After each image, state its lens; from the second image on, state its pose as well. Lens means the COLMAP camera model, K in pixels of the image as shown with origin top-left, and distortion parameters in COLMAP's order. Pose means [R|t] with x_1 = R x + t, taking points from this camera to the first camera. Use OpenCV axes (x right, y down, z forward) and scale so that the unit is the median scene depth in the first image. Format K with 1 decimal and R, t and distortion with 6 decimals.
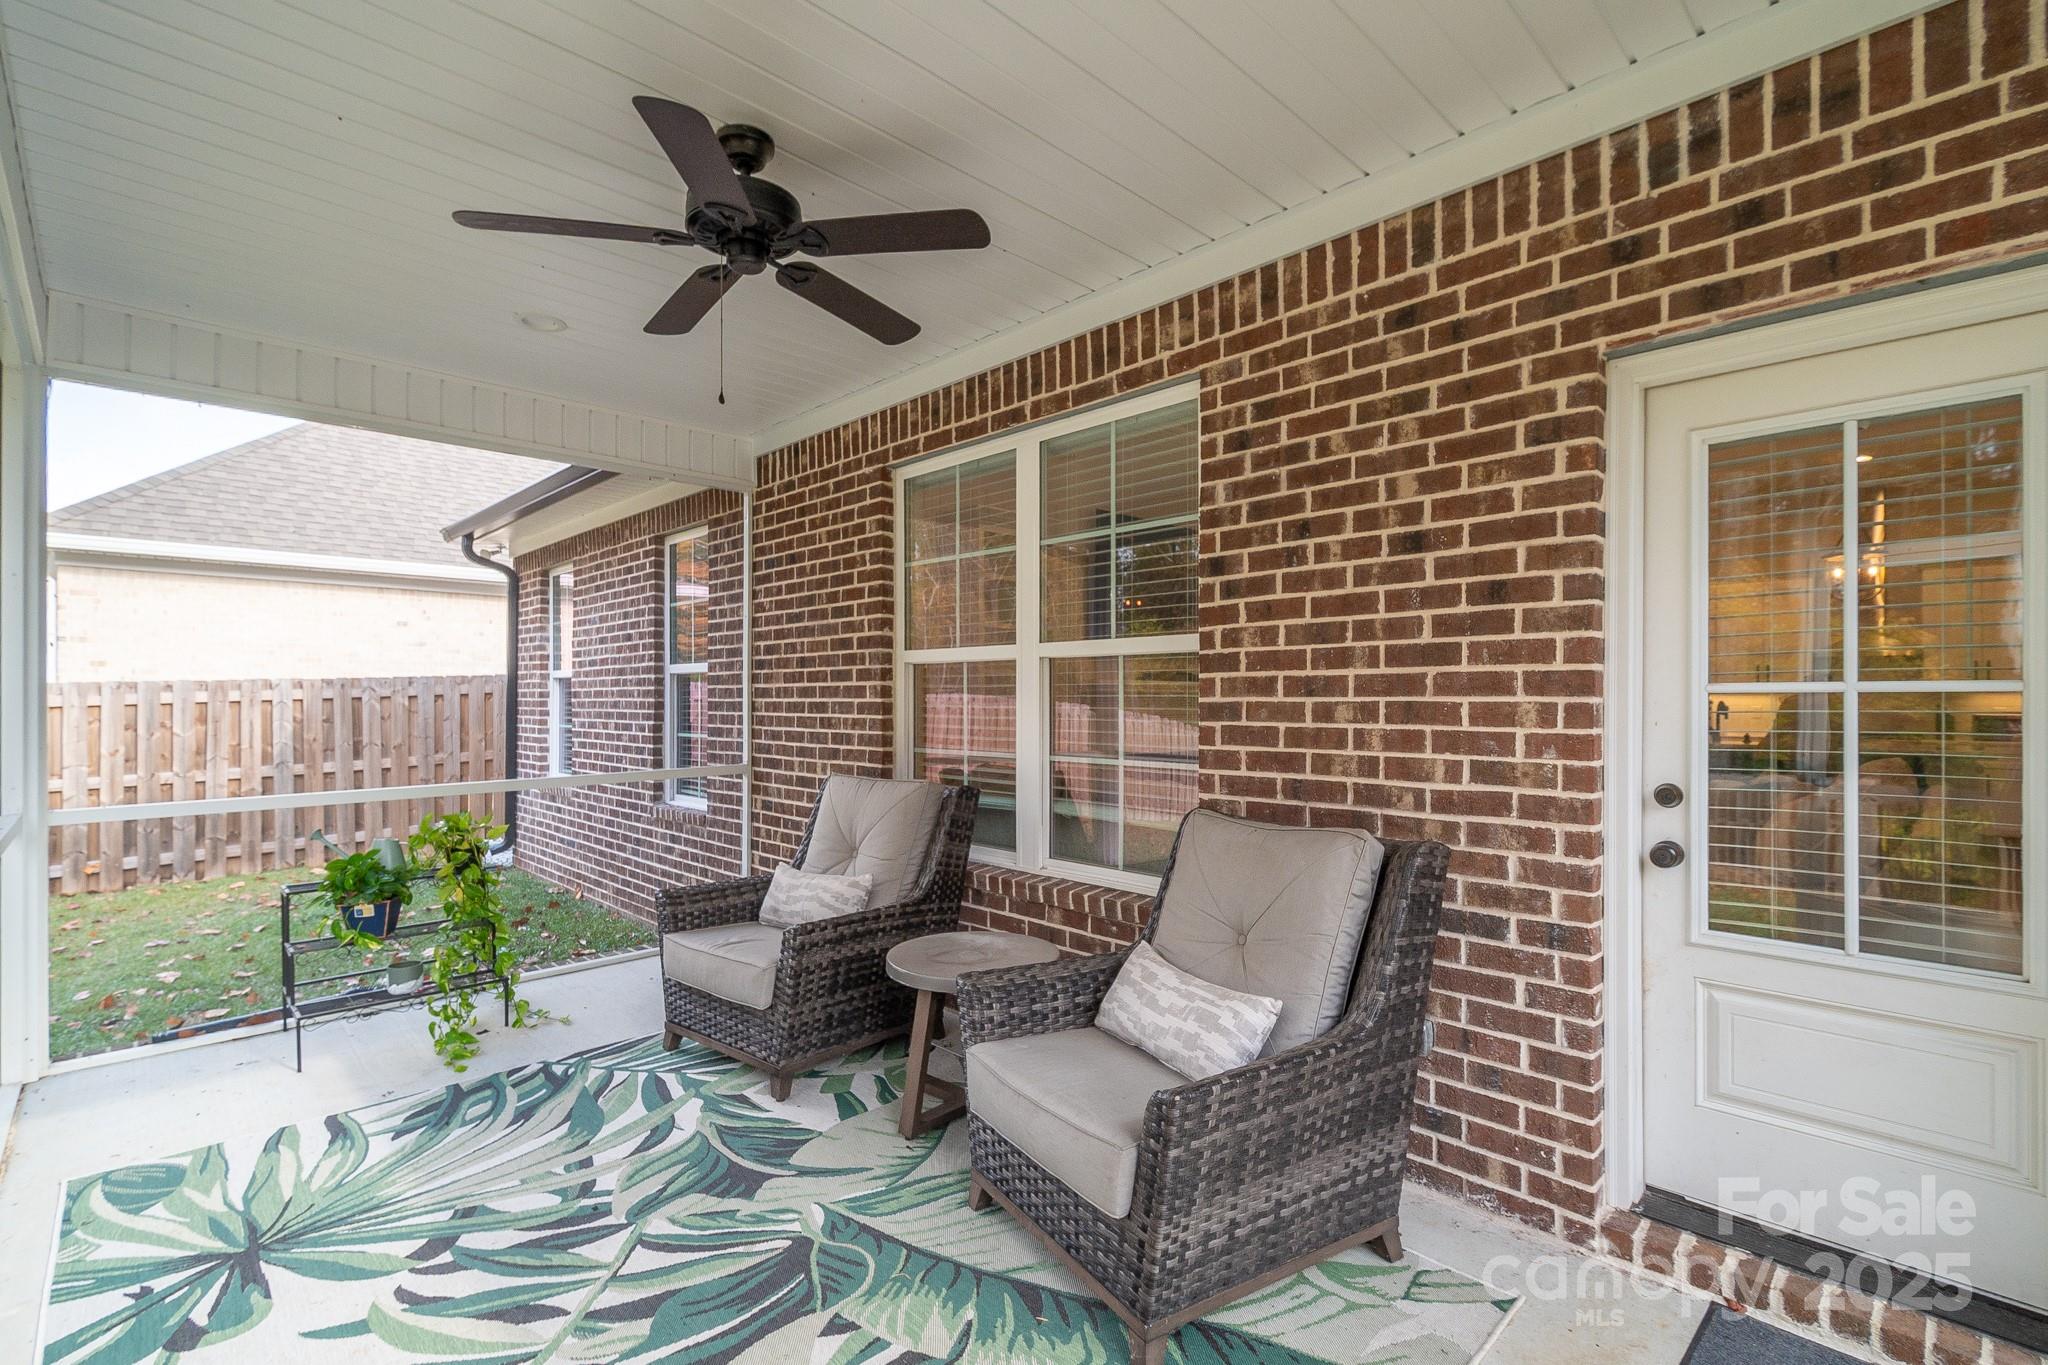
lens RADIAL K [[927.3, 0, 1021.5], [0, 927.3, 697.2], [0, 0, 1]] dist [0.003700, -0.002752]
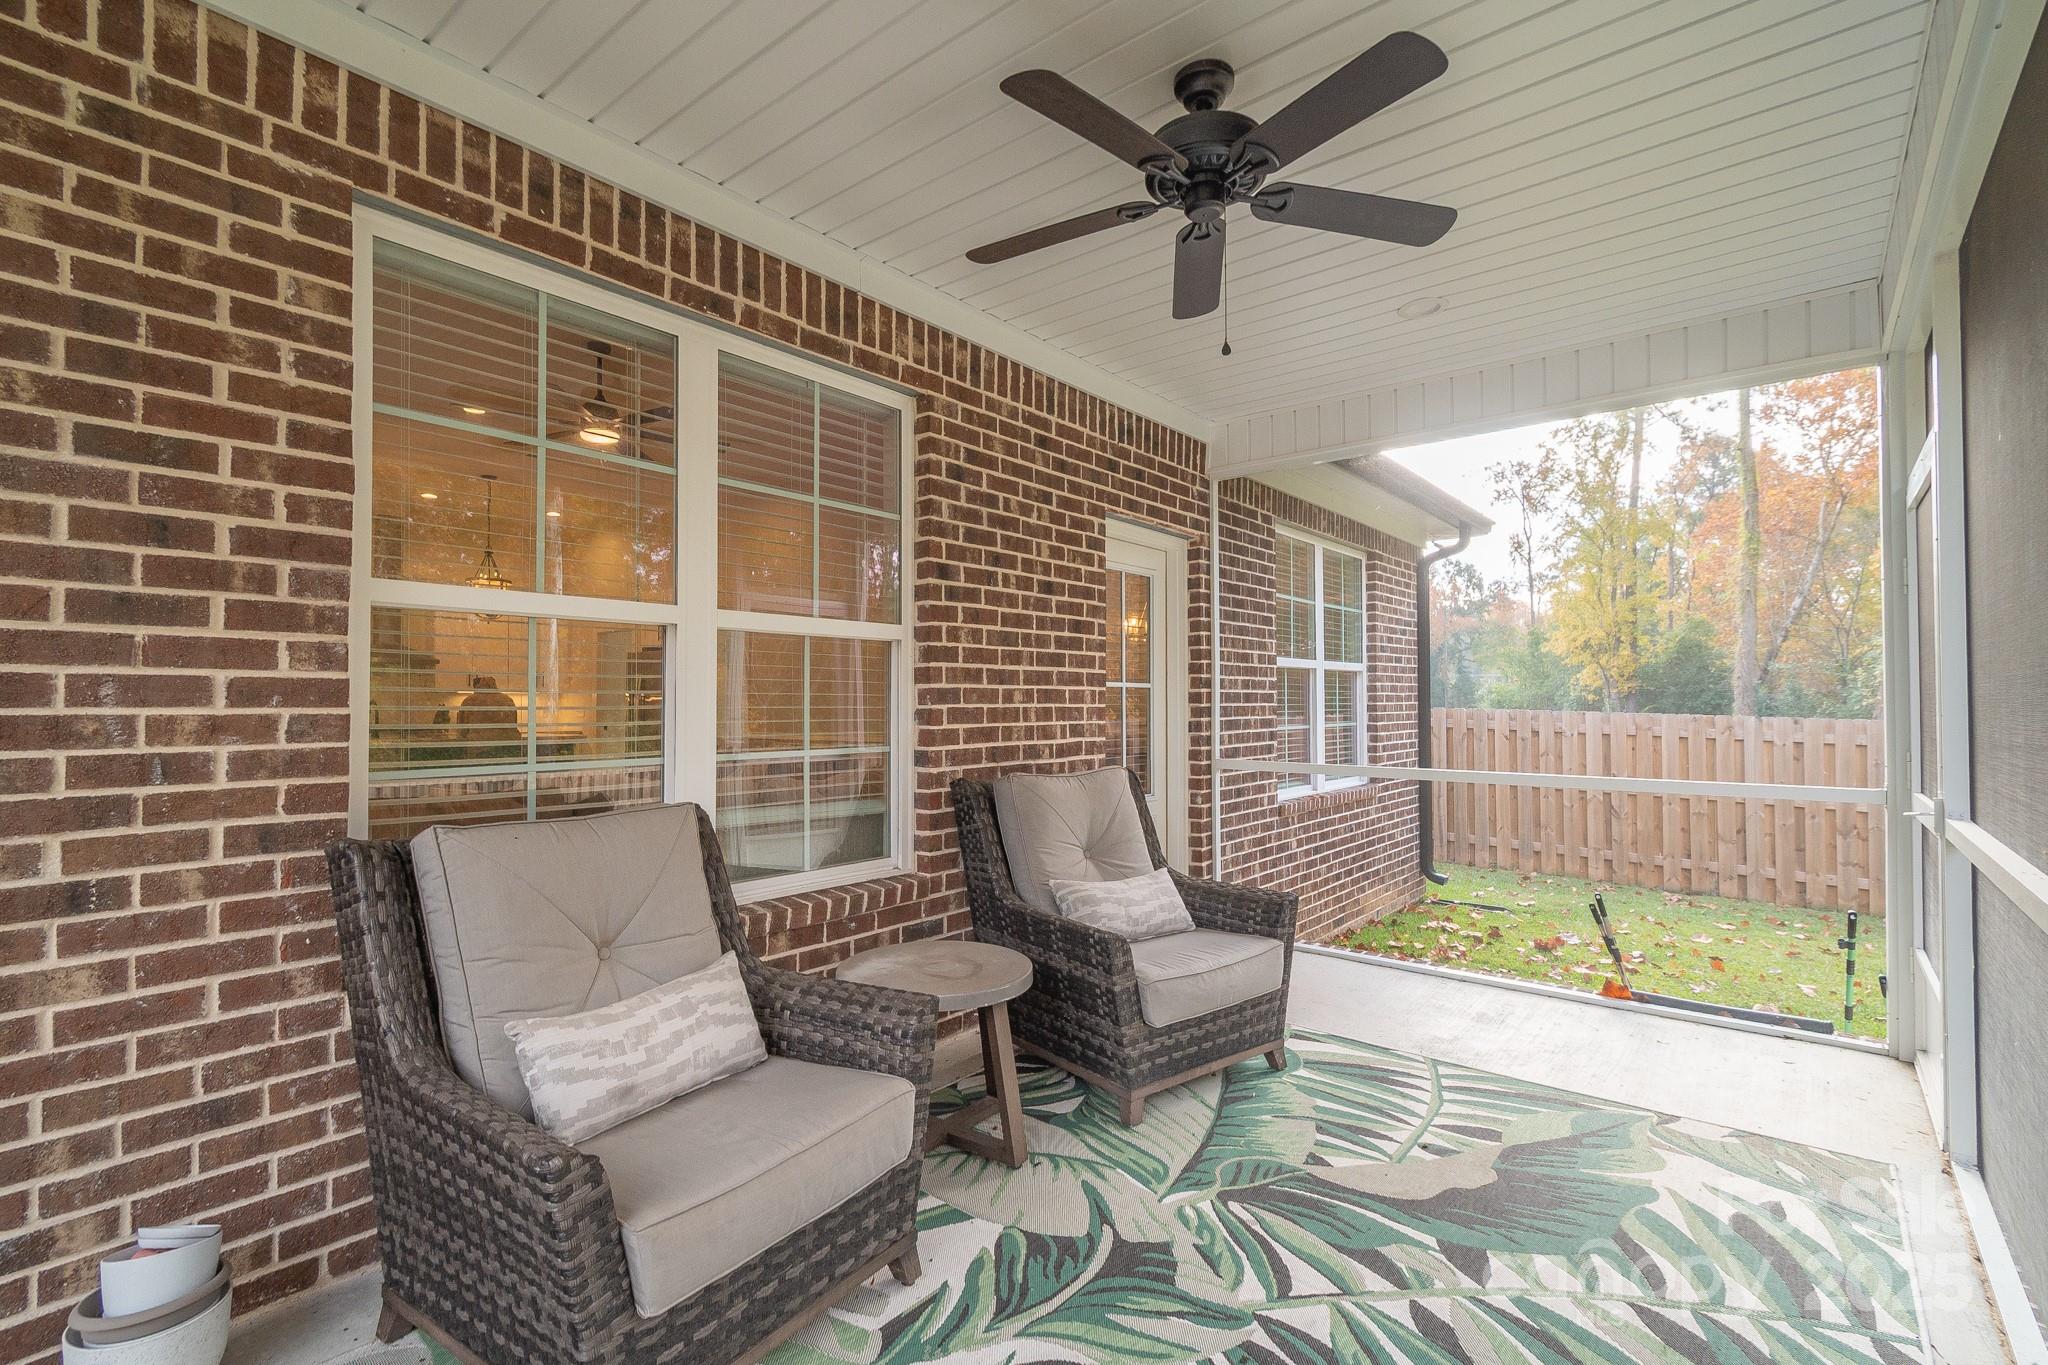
lens RADIAL K [[927.3, 0, 1037.8], [0, 927.3, 693.7], [0, 0, 1]] dist [0.003700, -0.002752]
pose [[-0.117573, 0.014719, 0.992955, -0.972355], [0.003393, 0.999890, -0.014420, 0.030286], [-0.993058, 0.001674, -0.117610, 1.033669]]
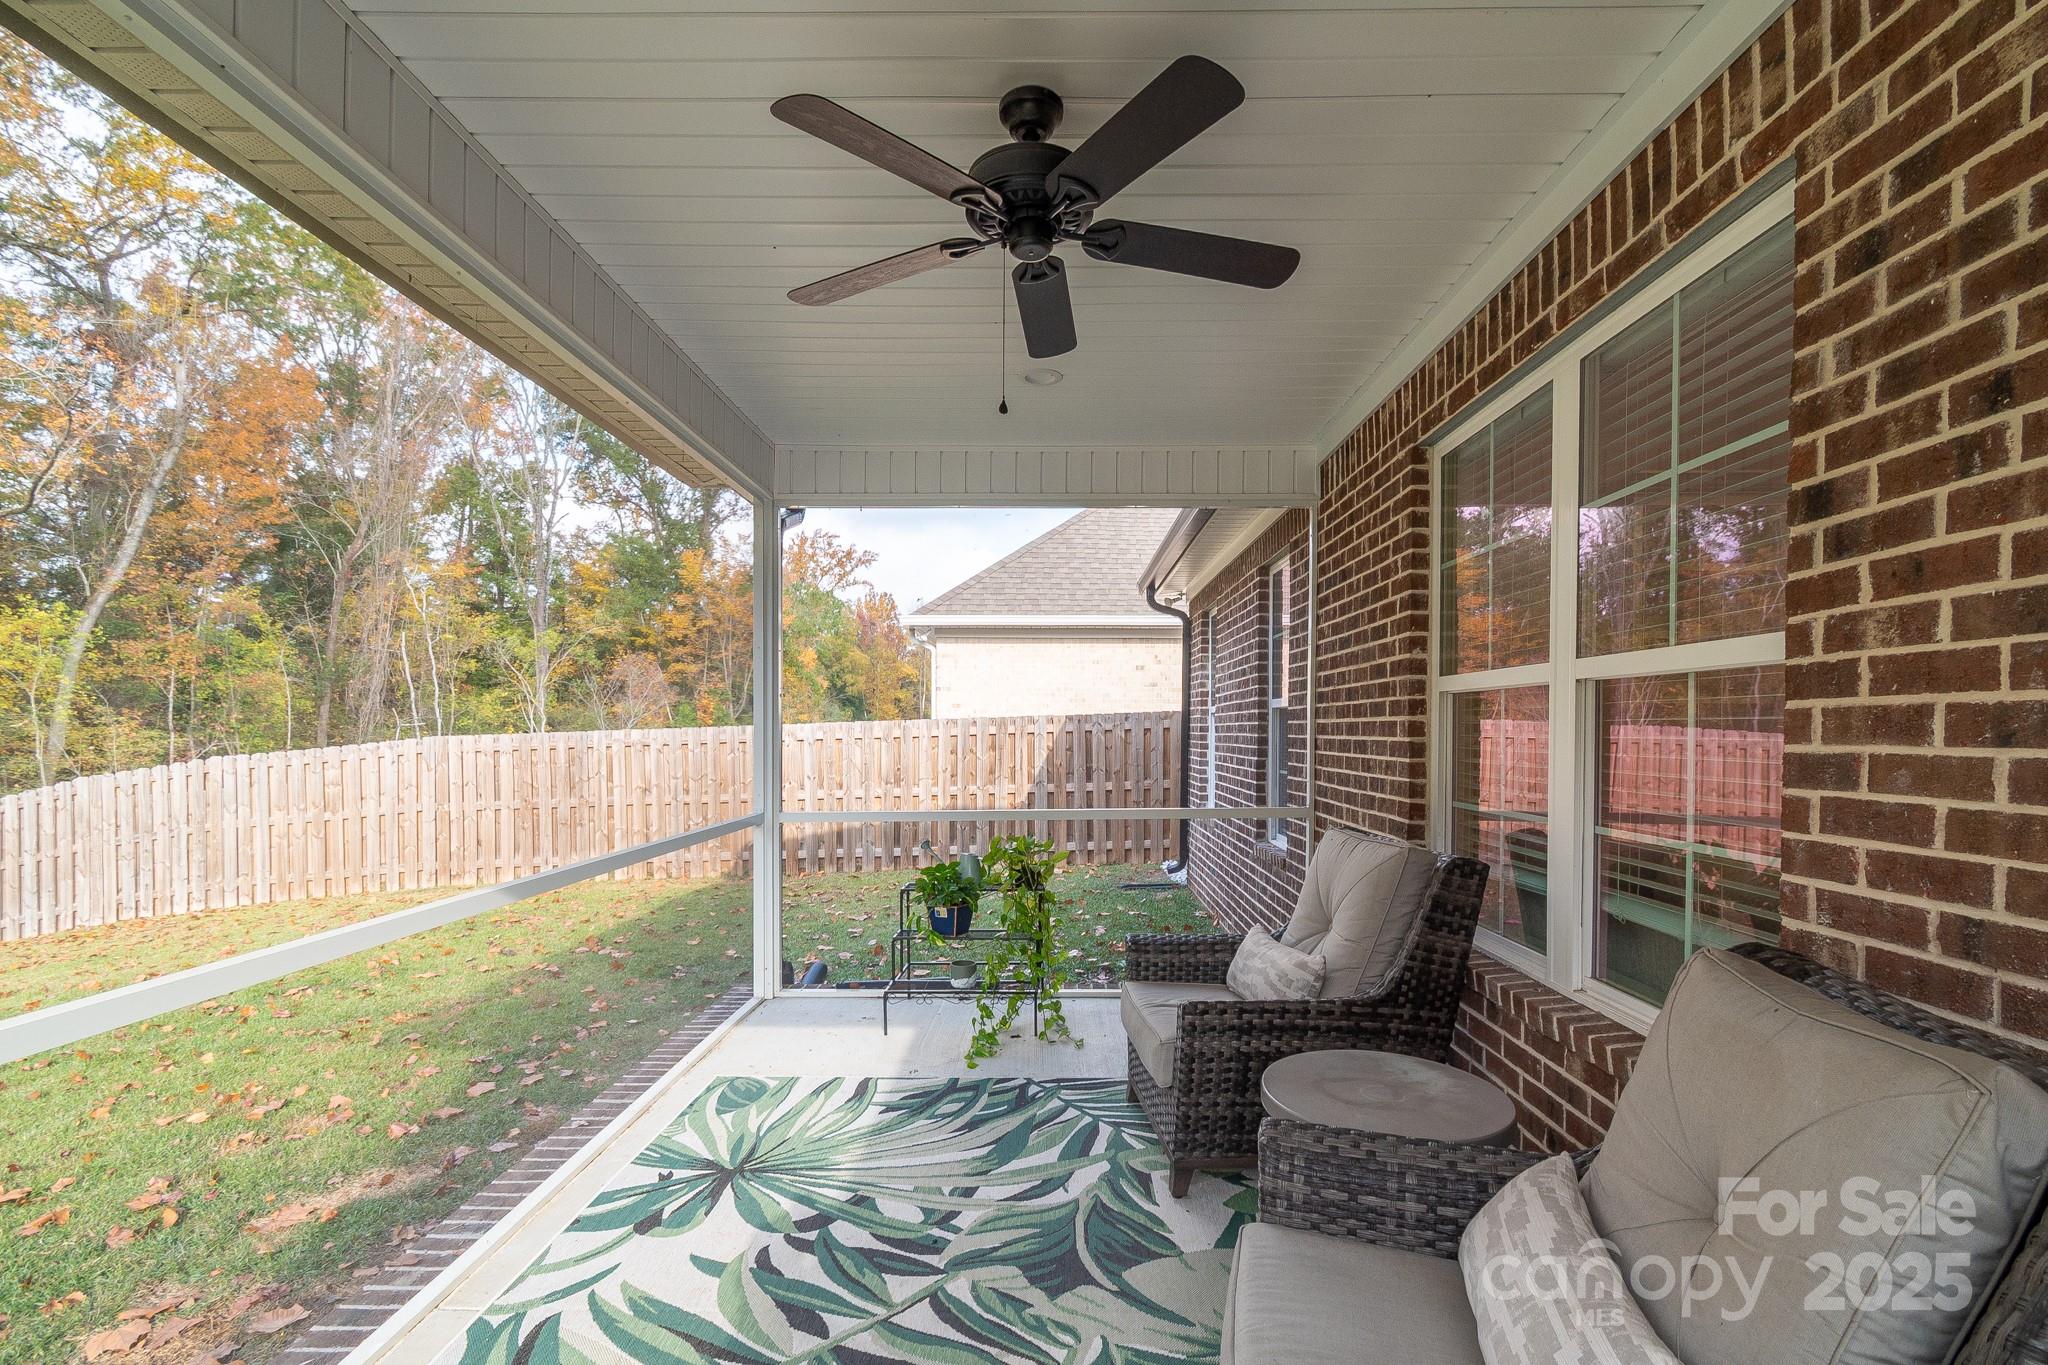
lens RADIAL K [[927.3, 0, 1049.1], [0, 927.3, 743.9], [0, 0, 1]] dist [0.003700, -0.002752]
pose [[0.714905, 0.013765, -0.699086, 0.273928], [-0.003071, 0.999858, 0.016546, -0.007903], [0.699215, -0.009682, 0.714846, 0.305811]]
